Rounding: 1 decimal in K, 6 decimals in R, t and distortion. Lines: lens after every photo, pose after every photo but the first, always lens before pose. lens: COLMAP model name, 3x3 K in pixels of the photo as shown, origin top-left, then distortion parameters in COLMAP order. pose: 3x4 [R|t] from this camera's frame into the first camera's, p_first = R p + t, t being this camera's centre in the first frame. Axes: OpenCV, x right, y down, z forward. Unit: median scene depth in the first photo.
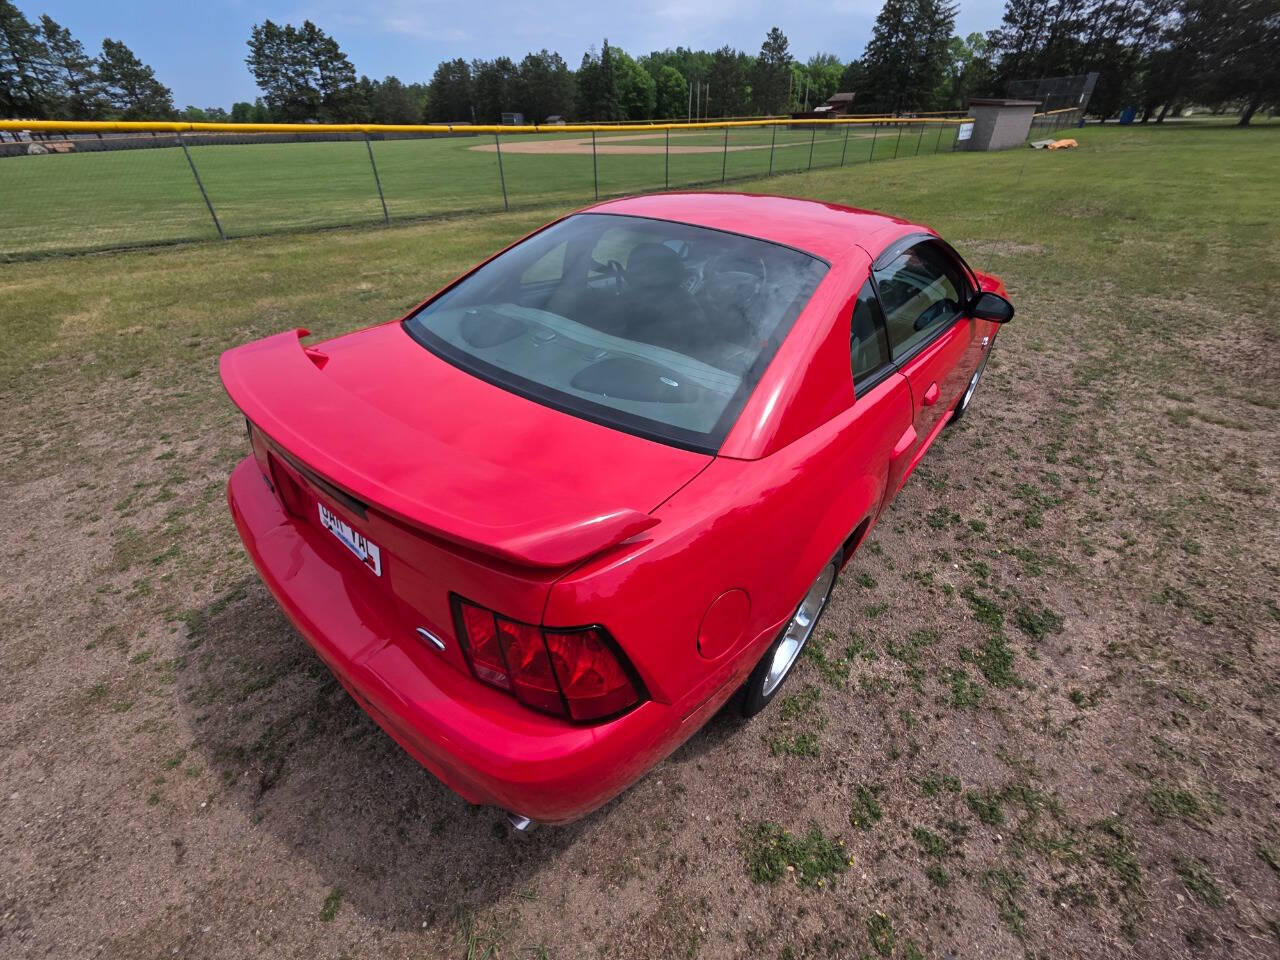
lens RADIAL K [[520.4, 0, 648.5], [0, 520.4, 481.5], [0, 0, 1]] dist [0.007748, -0.002529]
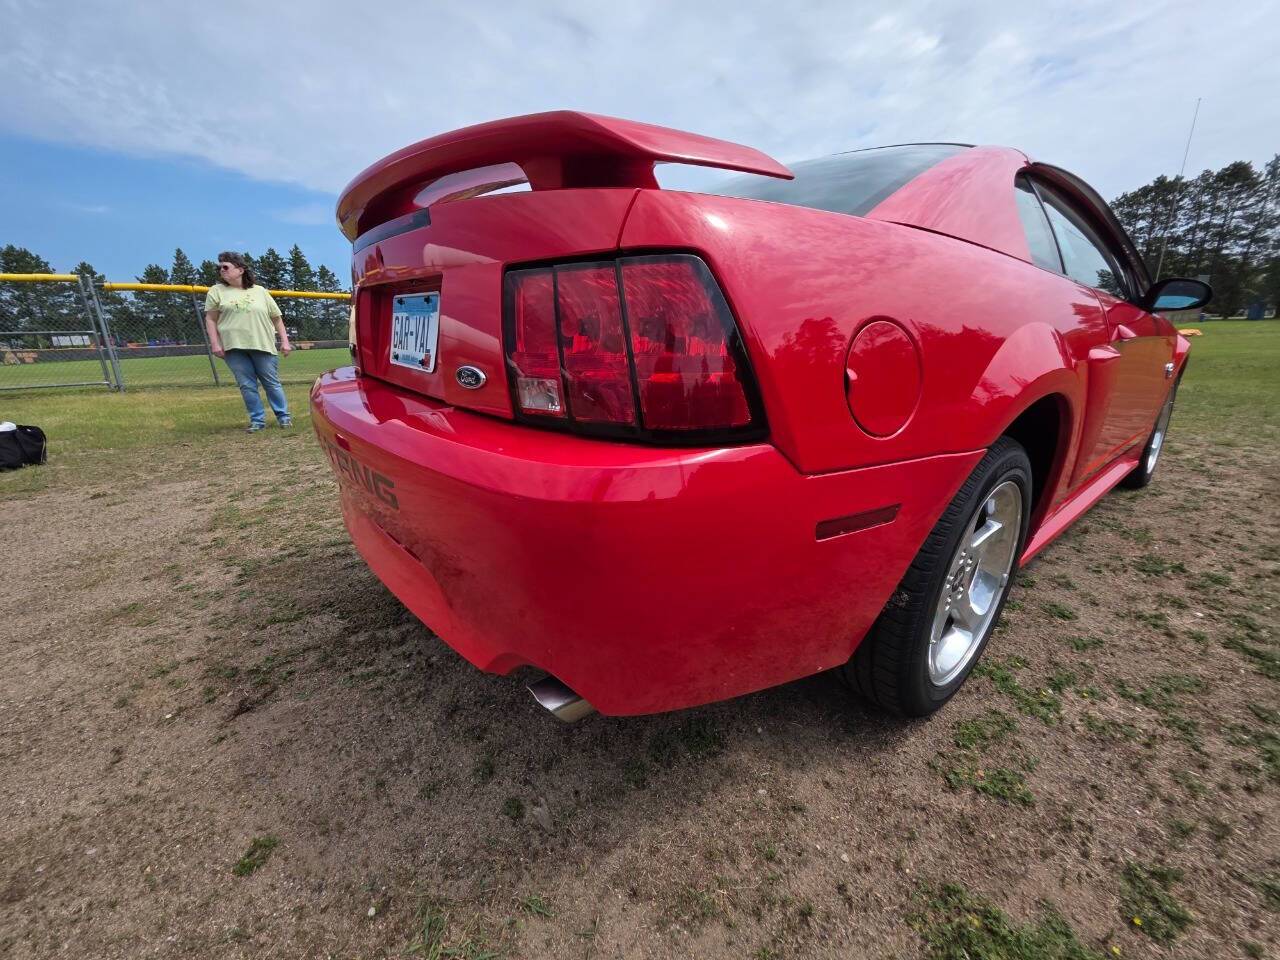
lens RADIAL K [[520.4, 0, 642.7], [0, 520.4, 476.6], [0, 0, 1]] dist [0.007748, -0.002529]
pose [[0.980550, 0.041513, -0.191830, -0.002433], [-0.102470, 0.941876, -0.319953, 0.068025], [0.167398, 0.333387, 0.927810, 0.040205]]
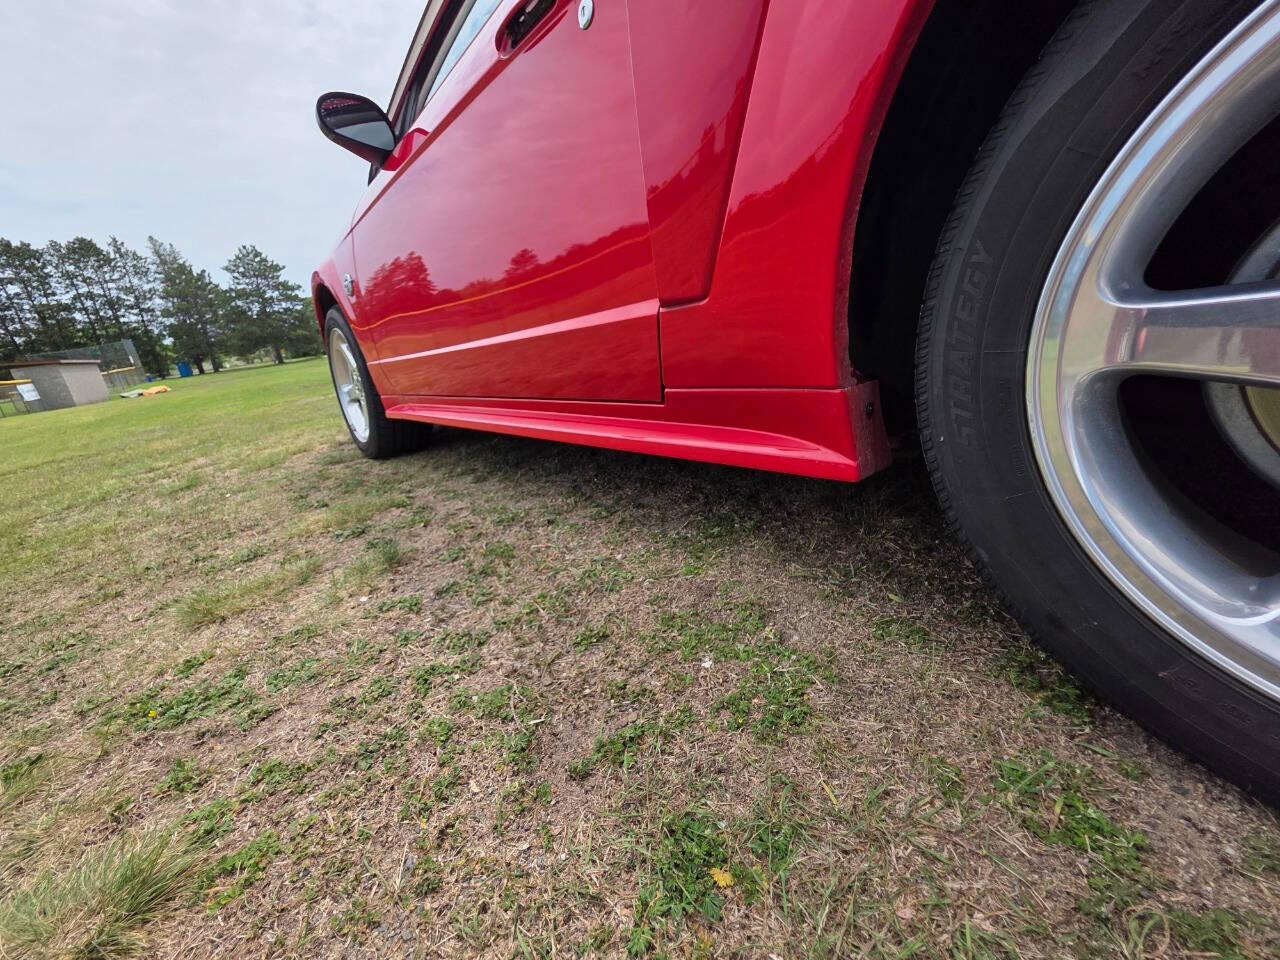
lens RADIAL K [[520.4, 0, 646.1], [0, 520.4, 470.2], [0, 0, 1]] dist [0.007748, -0.002529]
pose [[0.166695, -0.295278, 0.940757, -0.114502], [0.669734, 0.734144, 0.111756, -0.047675], [-0.723650, 0.611428, 0.320136, 0.273000]]
